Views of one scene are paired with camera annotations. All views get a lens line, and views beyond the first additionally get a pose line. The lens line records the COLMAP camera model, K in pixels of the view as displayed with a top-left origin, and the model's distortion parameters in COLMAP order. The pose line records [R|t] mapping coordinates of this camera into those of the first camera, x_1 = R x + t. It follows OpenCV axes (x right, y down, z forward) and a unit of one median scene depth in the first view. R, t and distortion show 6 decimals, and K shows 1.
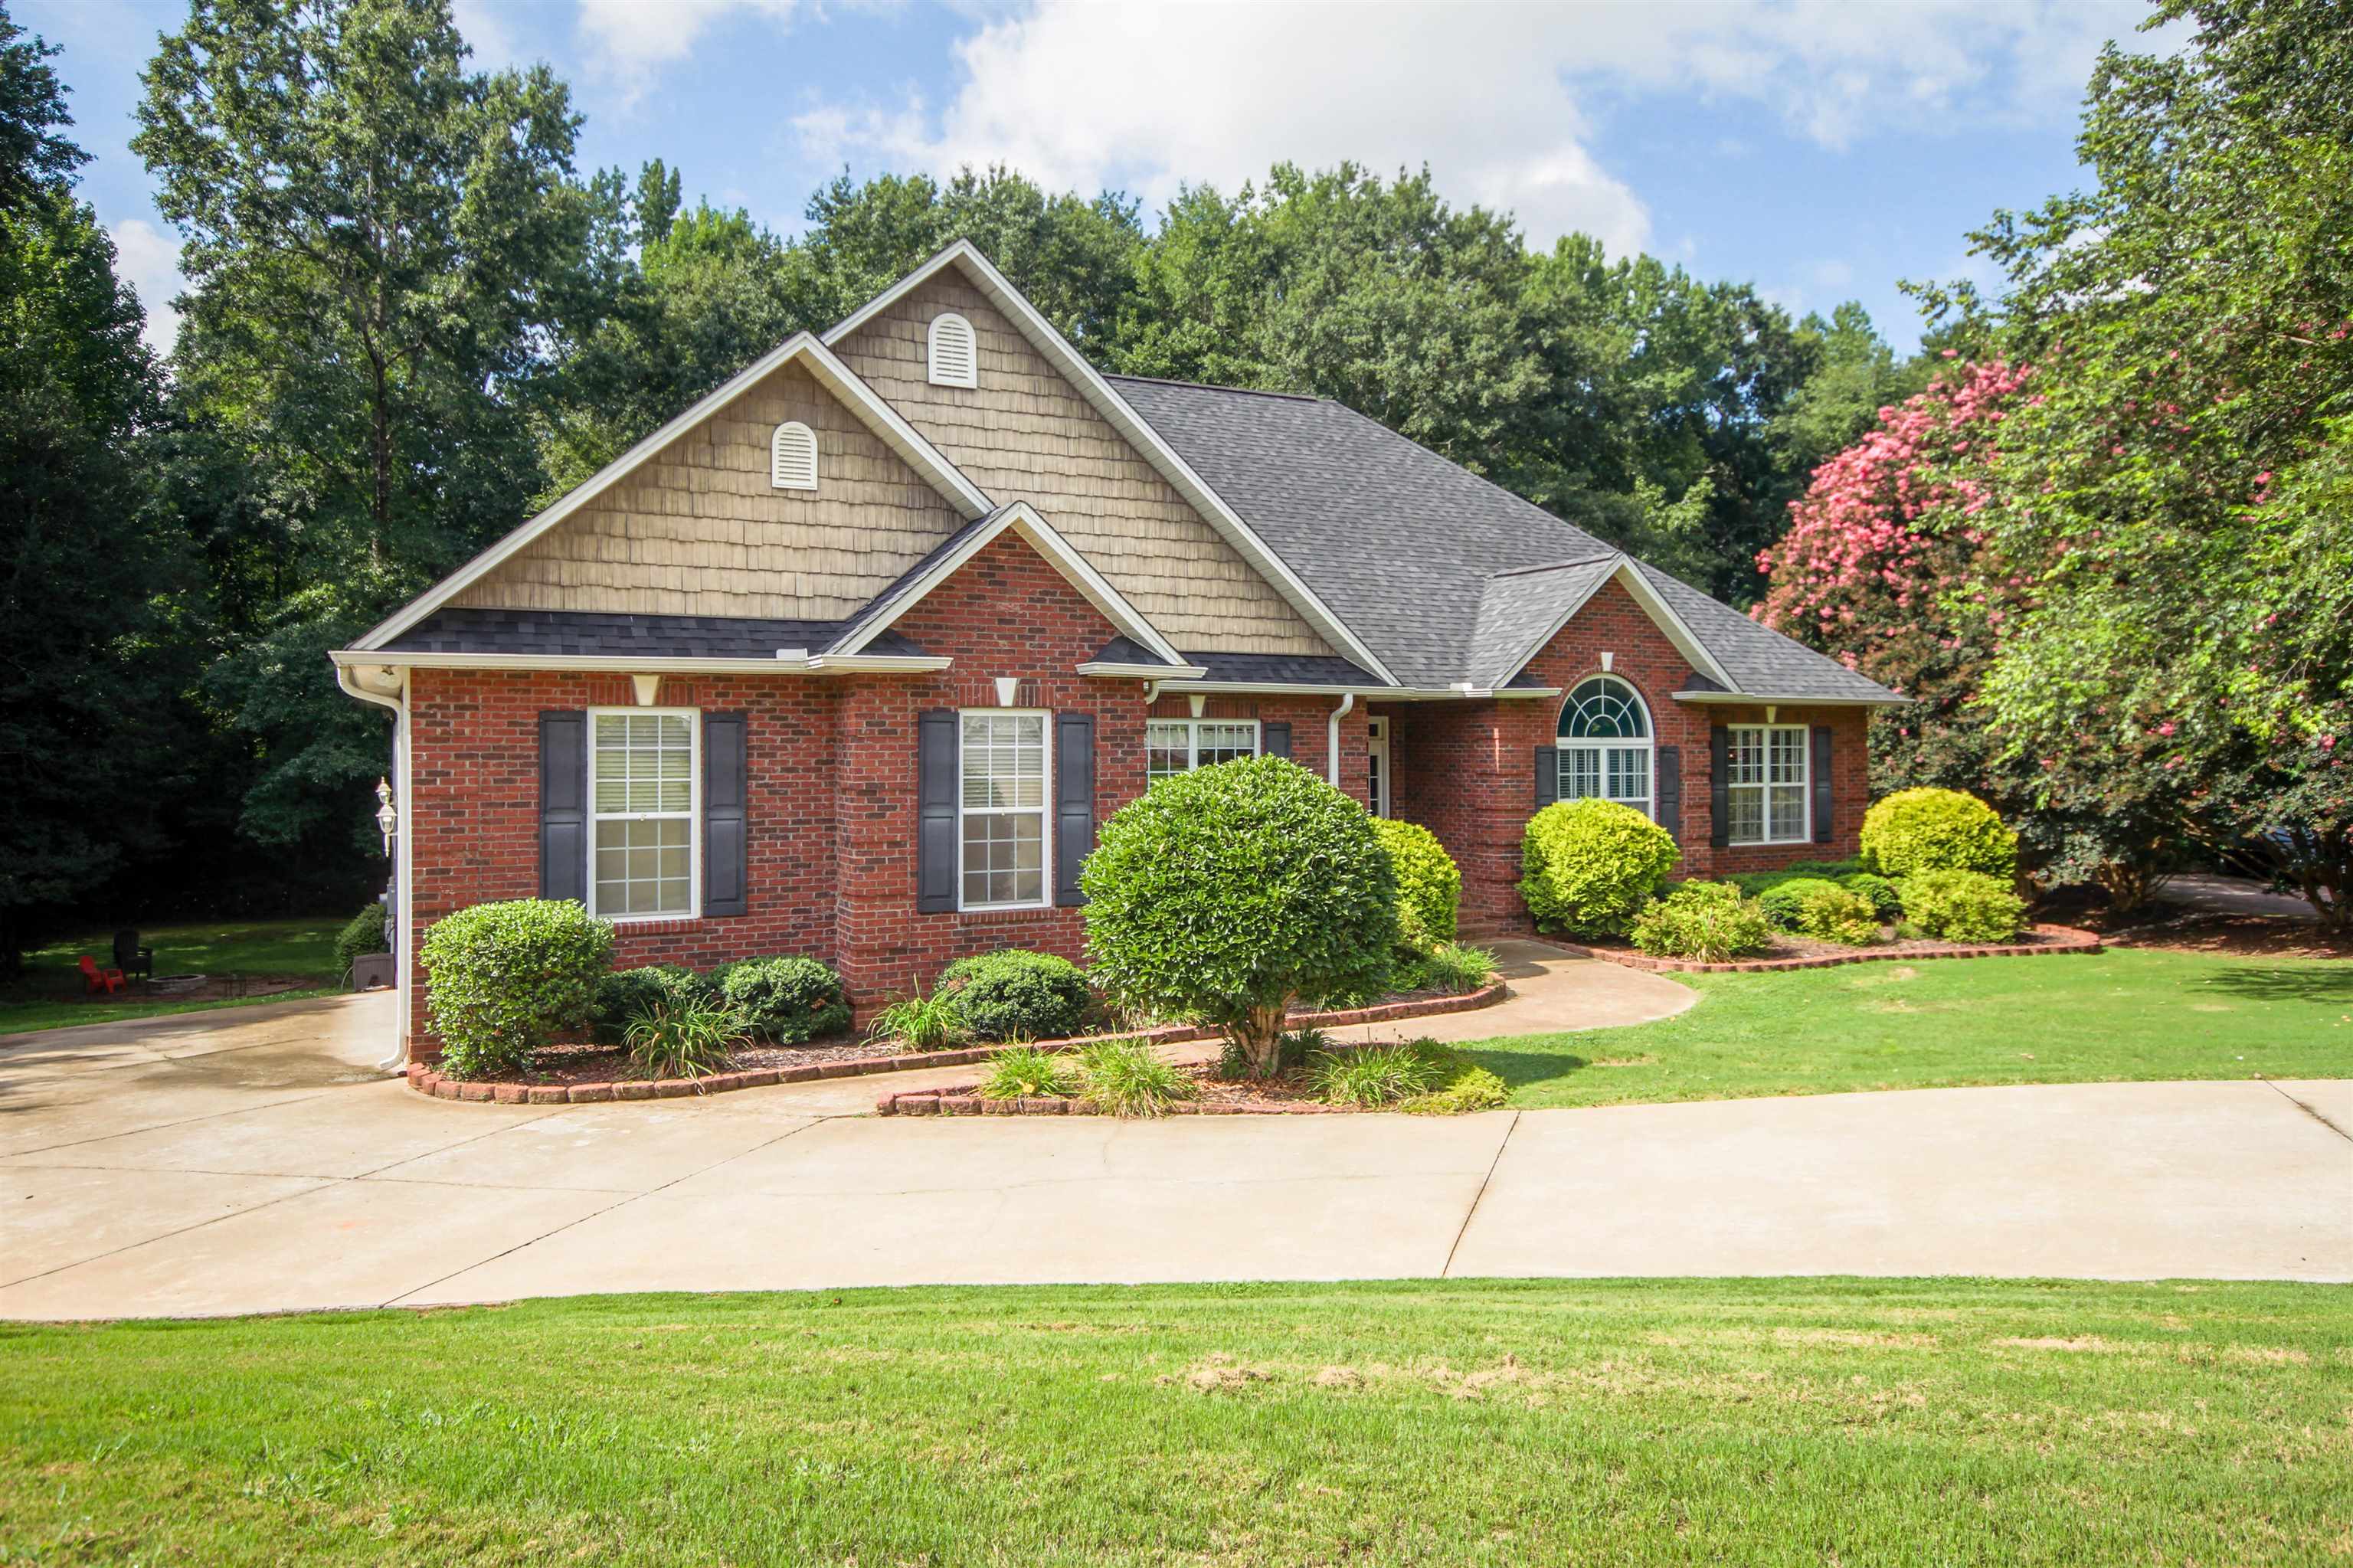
lens RADIAL K [[1510.3, 0, 1176.6], [0, 1510.3, 832.9], [0, 0, 1]] dist [0.009724, 0.004545]
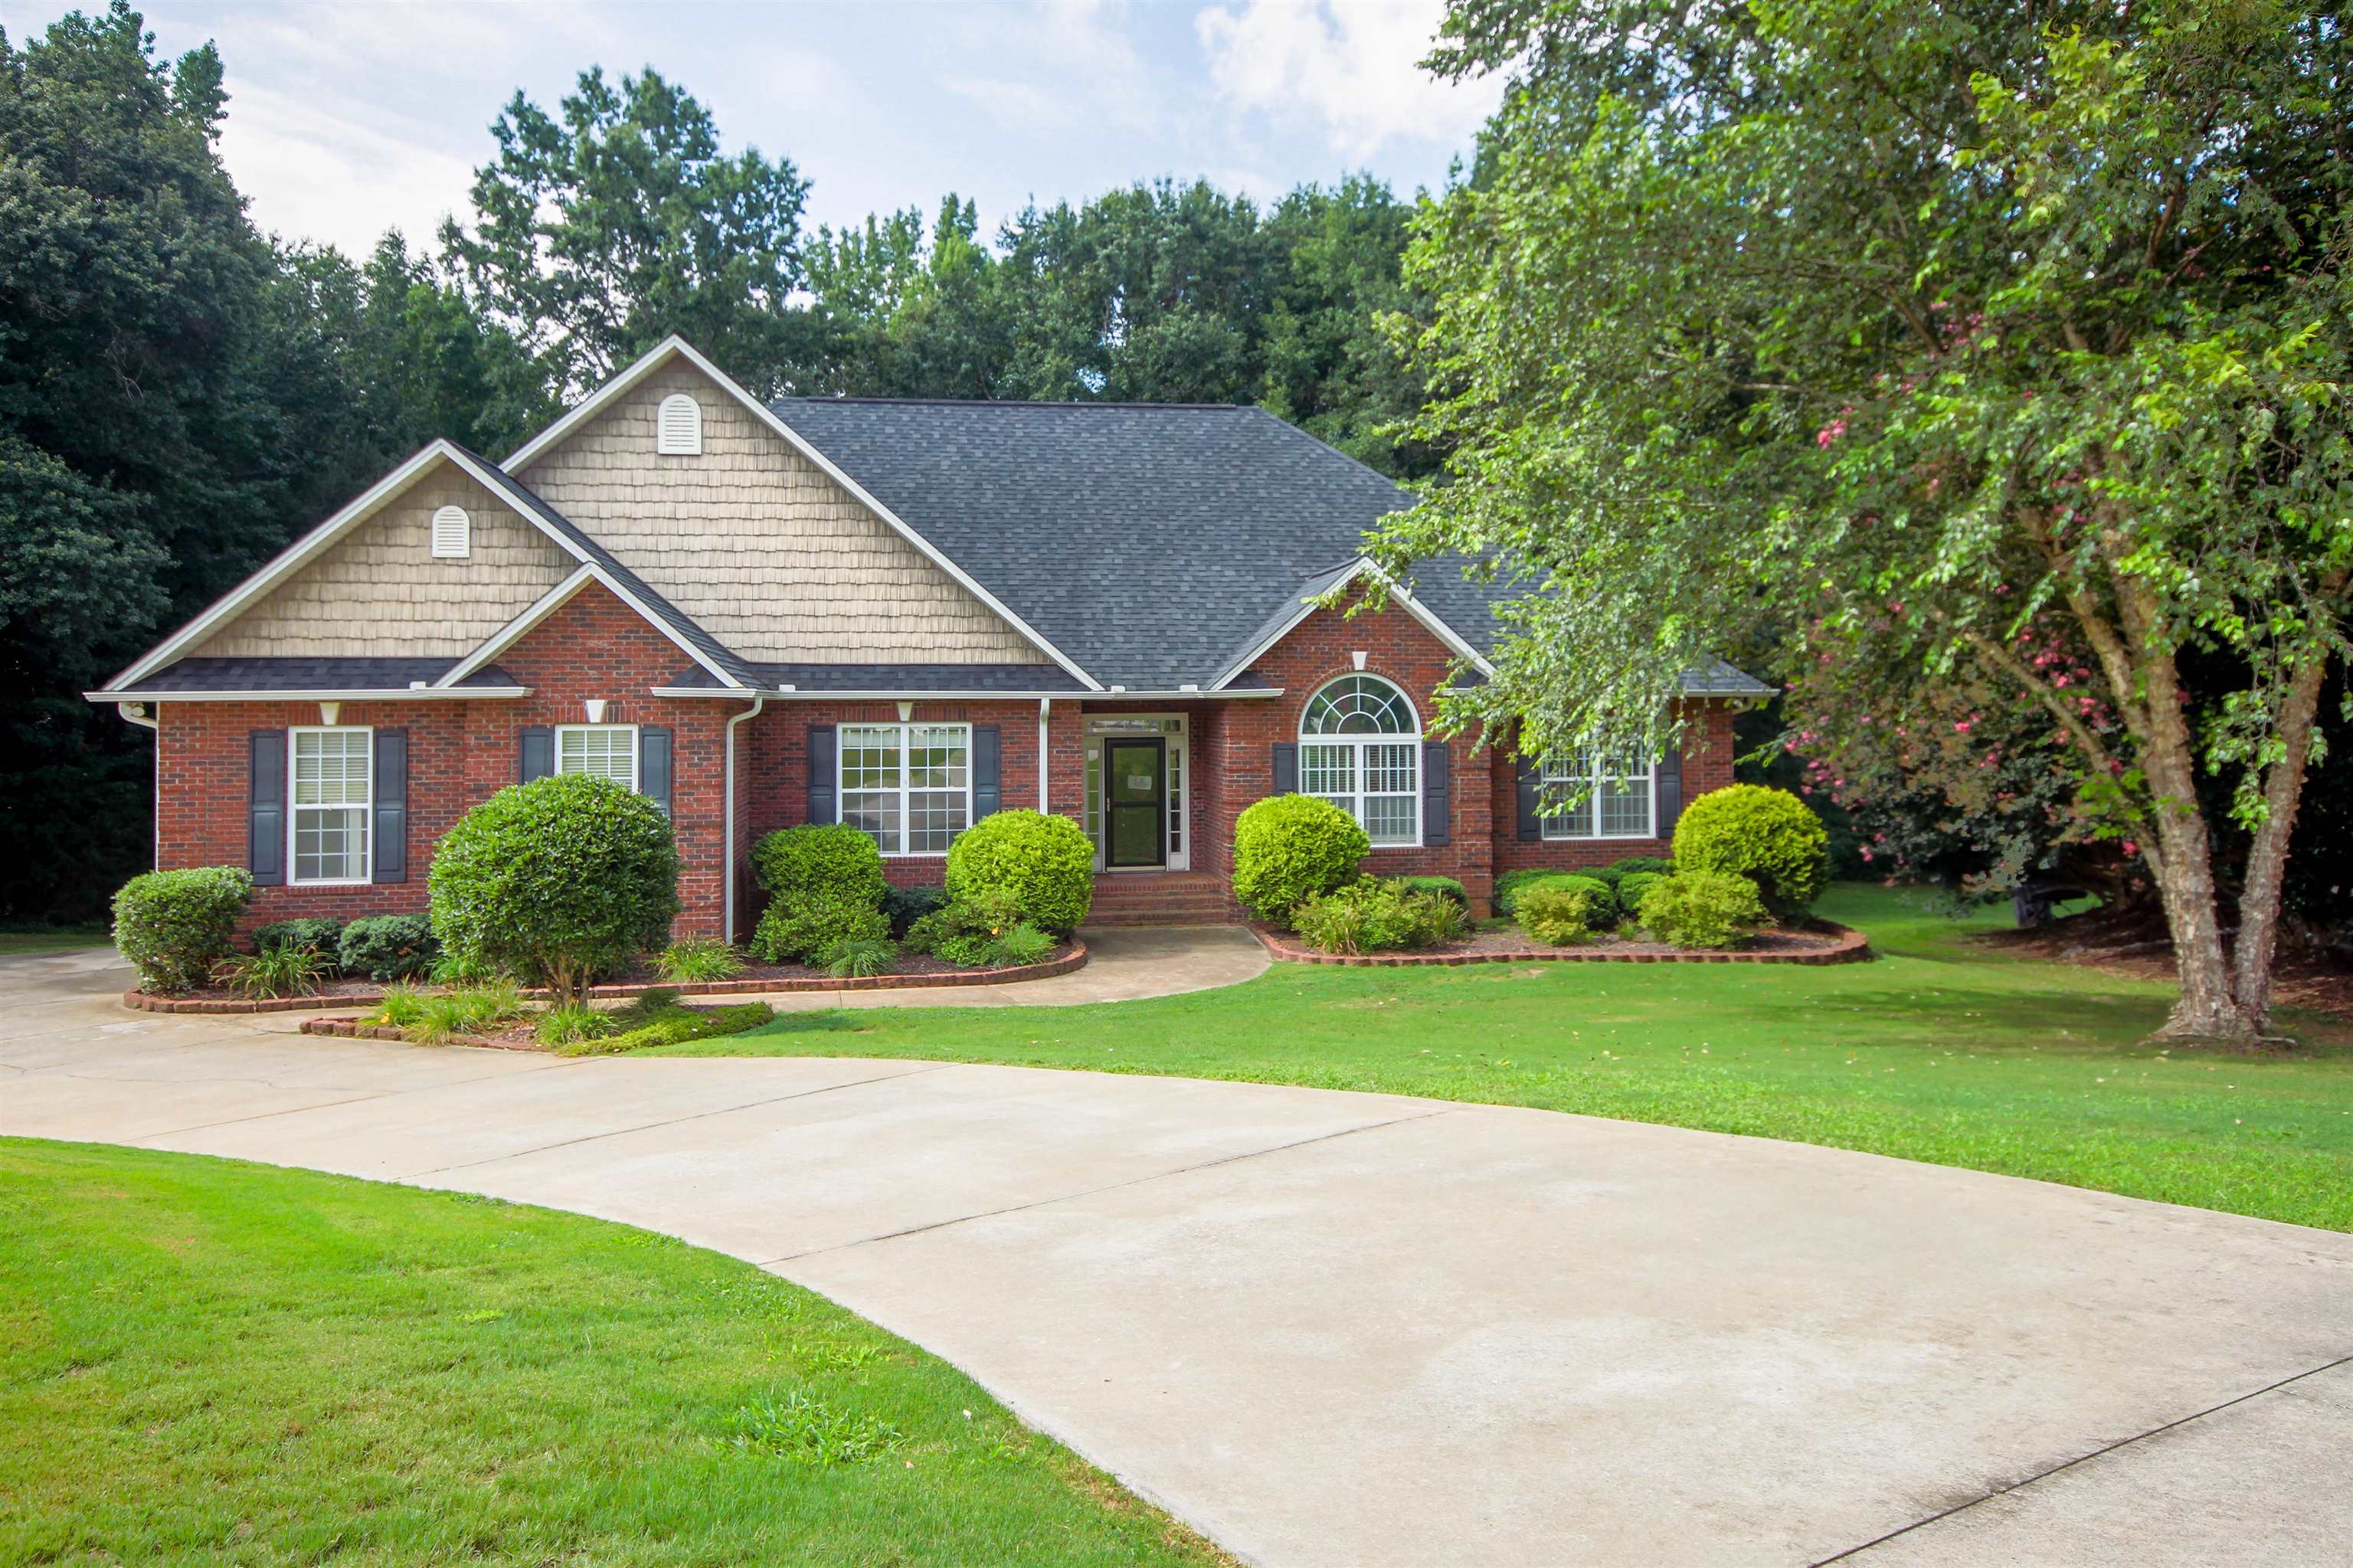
lens RADIAL K [[1546.9, 0, 1176.5], [0, 1546.9, 784.0], [0, 0, 1]] dist [0.015819, 0.003282]
pose [[0.945845, 0.010311, -0.324454, 0.617687], [-0.013096, 0.999894, -0.006402, -0.024693], [0.324354, 0.010304, 0.945880, -0.050760]]
